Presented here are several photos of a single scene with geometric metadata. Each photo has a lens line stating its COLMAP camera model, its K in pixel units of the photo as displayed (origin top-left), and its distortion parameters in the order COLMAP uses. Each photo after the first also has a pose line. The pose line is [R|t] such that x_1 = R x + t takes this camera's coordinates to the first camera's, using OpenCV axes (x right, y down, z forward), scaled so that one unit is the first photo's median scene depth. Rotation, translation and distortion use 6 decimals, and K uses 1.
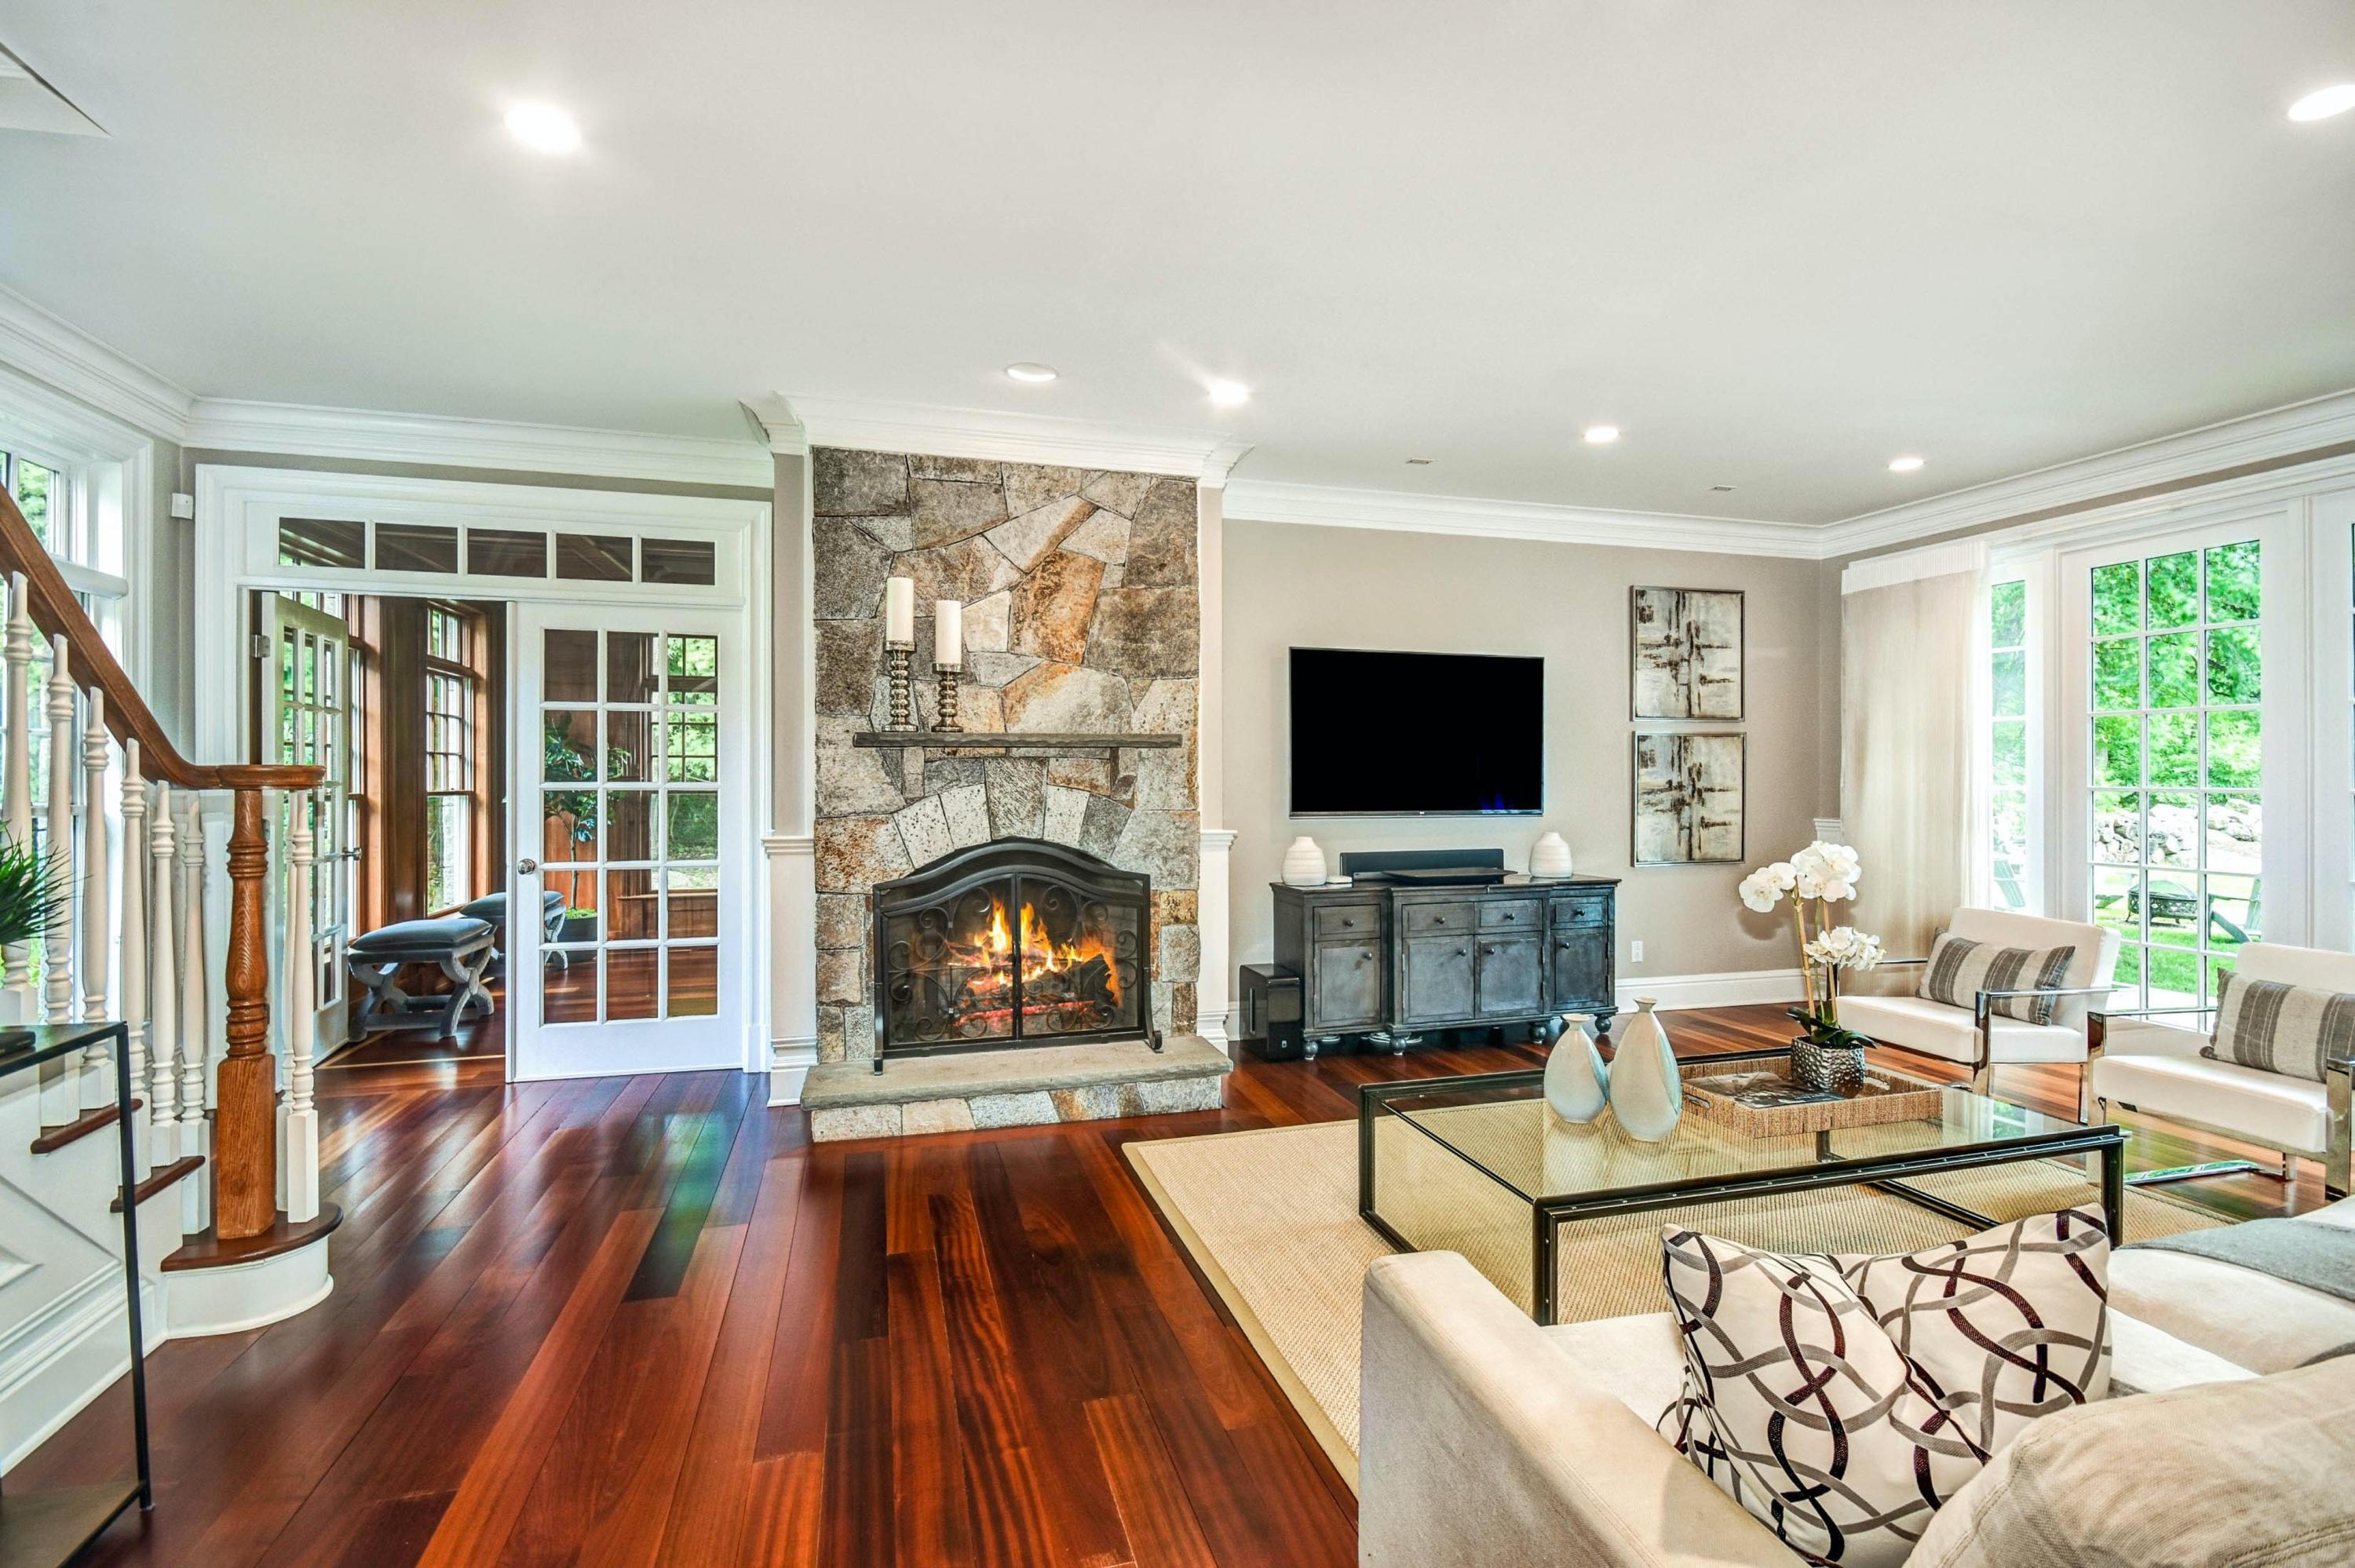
lens RADIAL K [[1047.4, 0, 1215.6], [0, 1047.4, 779.6], [0, 0, 1]] dist [-0.006449, 0.001609]
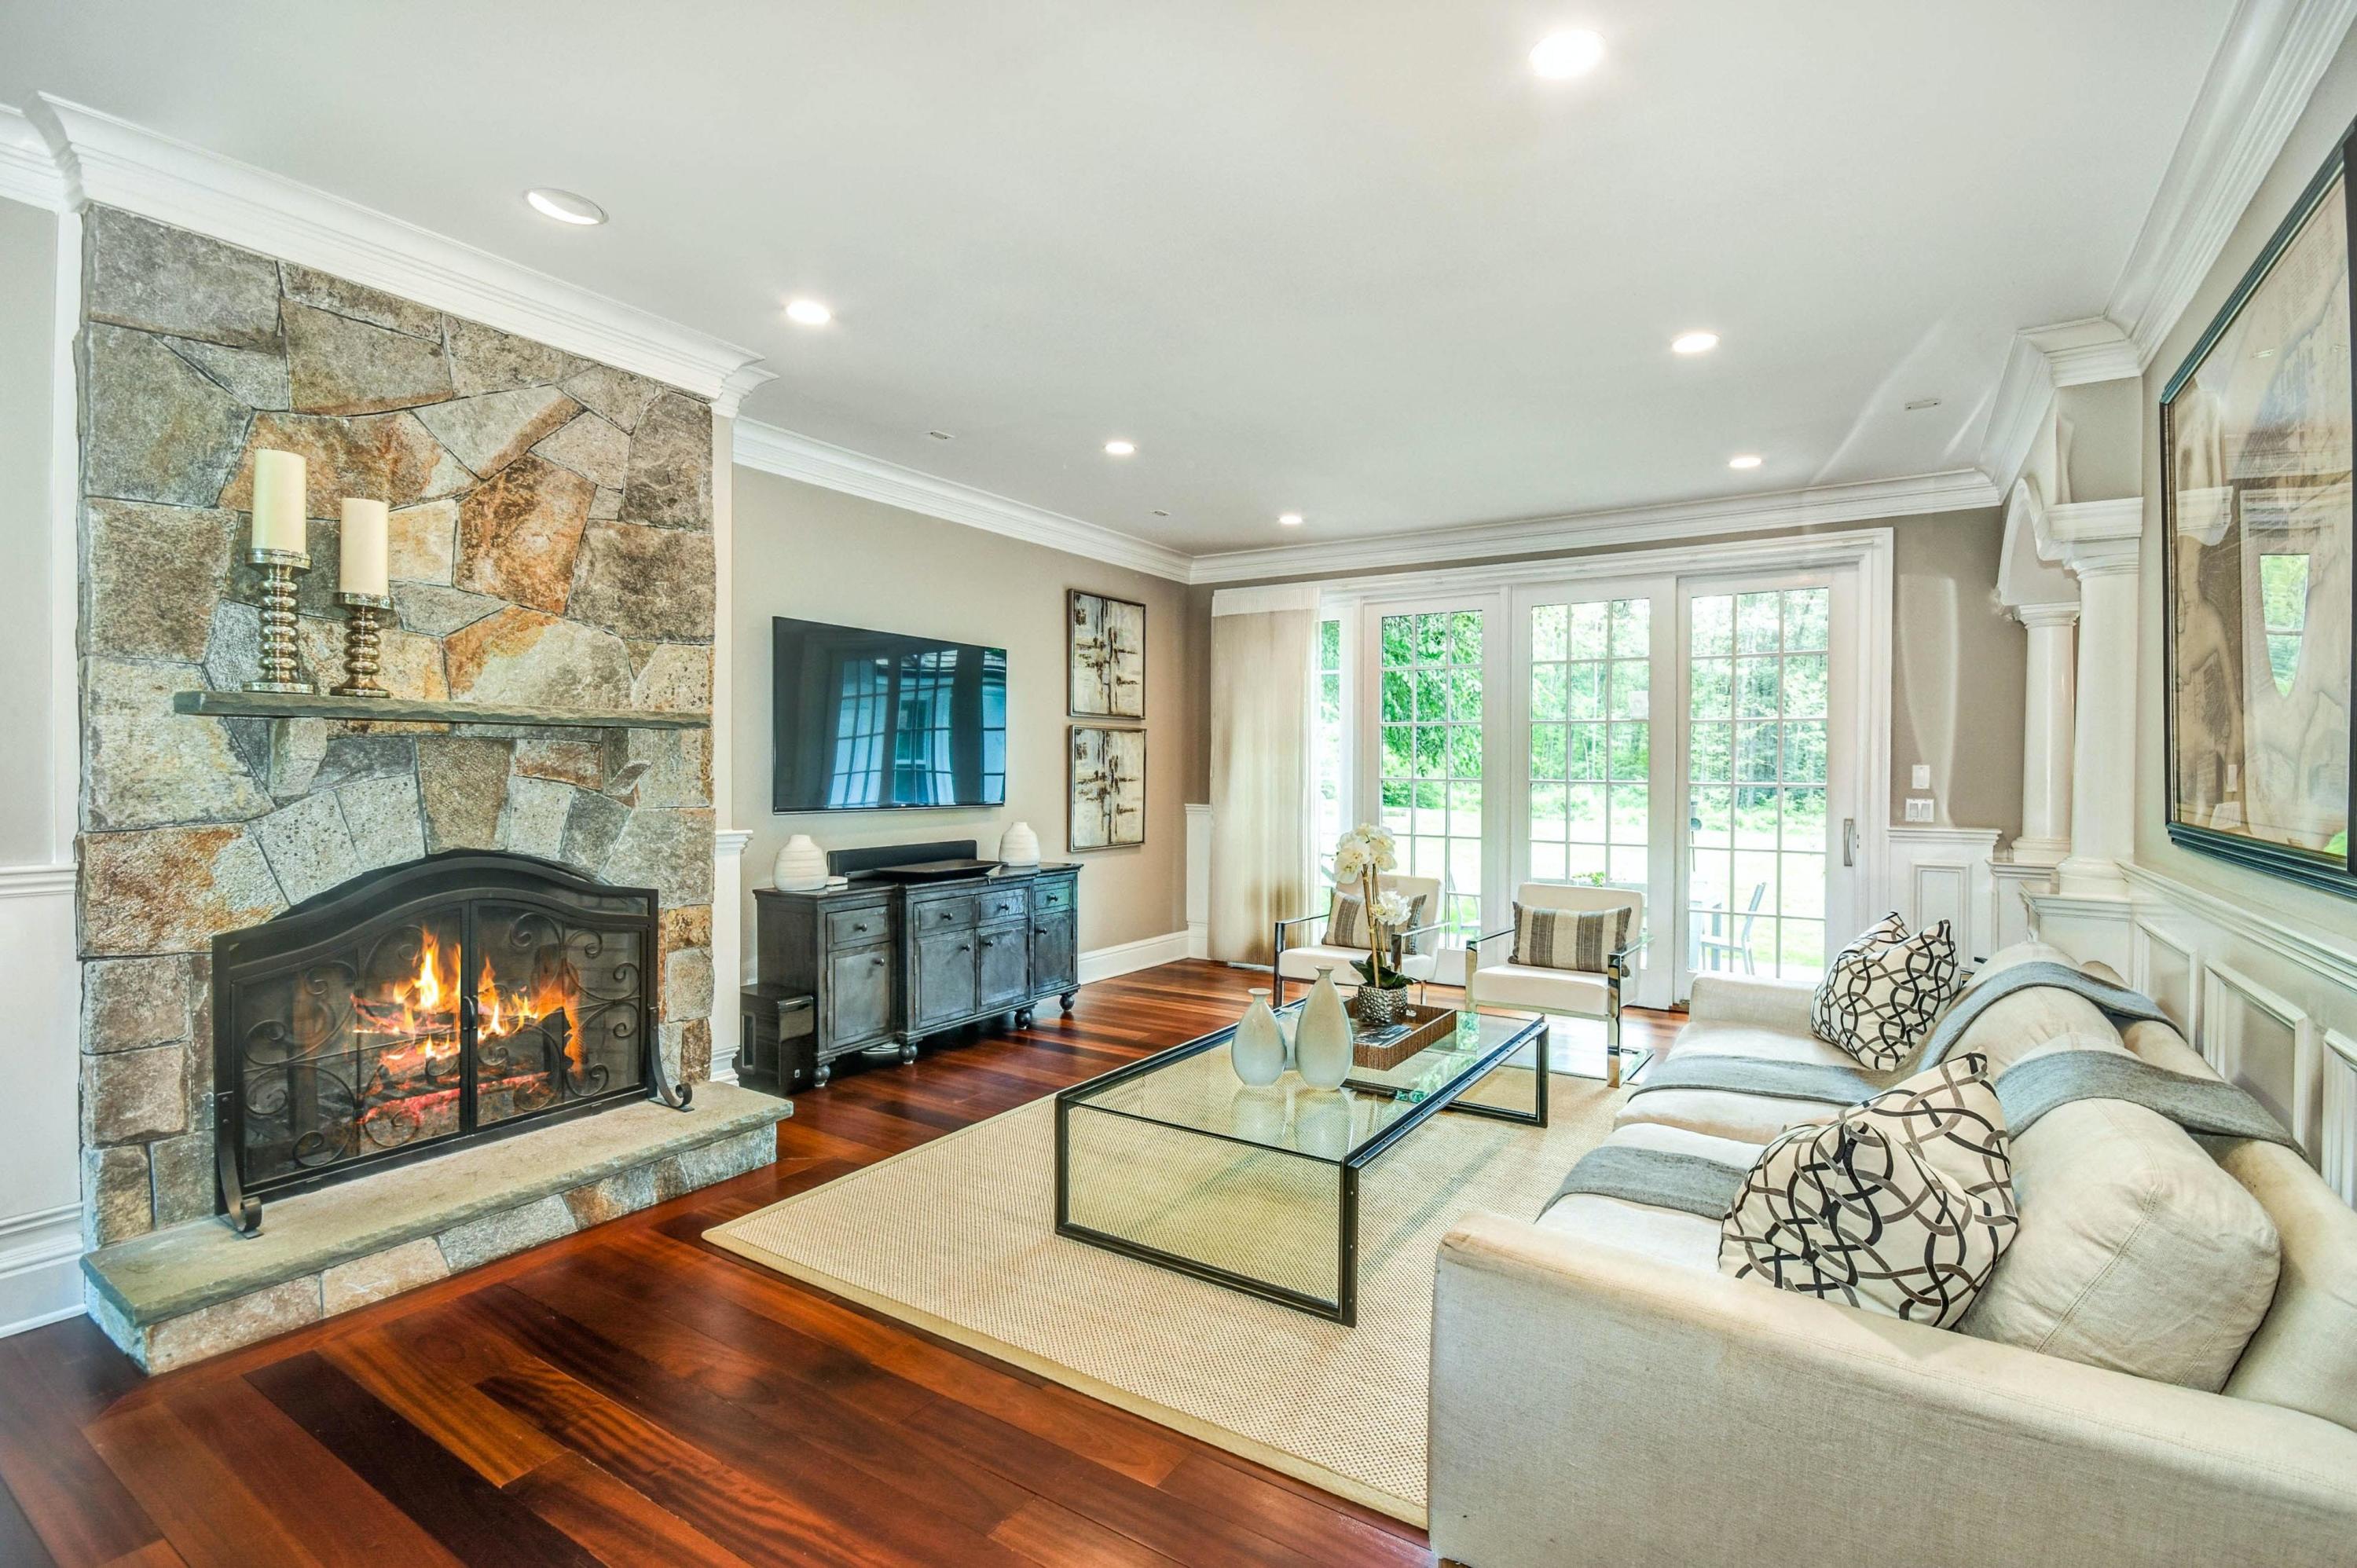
lens RADIAL K [[1048.3, 0, 1185.2], [0, 1048.3, 774.9], [0, 0, 1]] dist [-0.006449, 0.001609]
pose [[0.758923, 0.001394, 0.651179, -0.277816], [-0.006651, 0.999962, 0.005612, -0.002888], [-0.651146, -0.008590, 0.758904, 0.144066]]
